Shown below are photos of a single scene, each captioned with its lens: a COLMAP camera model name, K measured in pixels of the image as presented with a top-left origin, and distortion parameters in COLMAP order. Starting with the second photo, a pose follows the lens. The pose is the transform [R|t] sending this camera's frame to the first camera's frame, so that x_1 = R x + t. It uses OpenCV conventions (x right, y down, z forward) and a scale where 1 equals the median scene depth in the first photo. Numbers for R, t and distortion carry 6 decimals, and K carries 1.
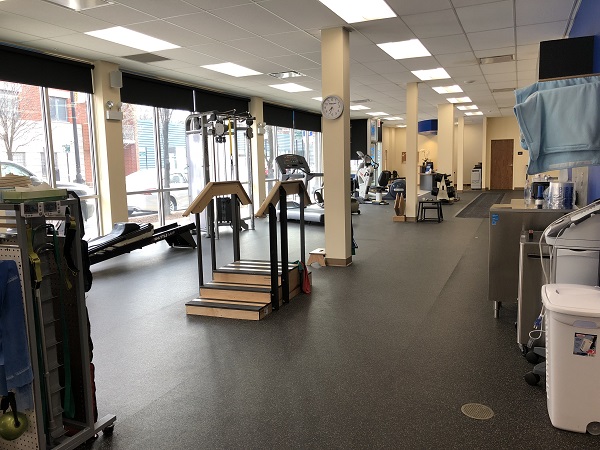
lens RADIAL K [[495.0, 0, 300.0], [0, 495.0, 225.0], [0, 0, 1]] dist [-0.001049, -0.000515]
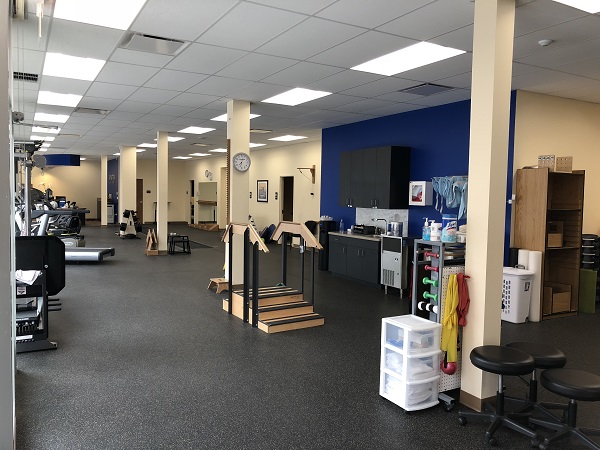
lens RADIAL K [[495.0, 0, 300.0], [0, 495.0, 225.0], [0, 0, 1]] dist [-0.001049, -0.000515]
pose [[0.596821, -0.014224, 0.802248, -0.486344], [0.066794, 0.997253, -0.032009, -0.017004], [-0.799589, 0.072689, 0.596132, 0.084799]]
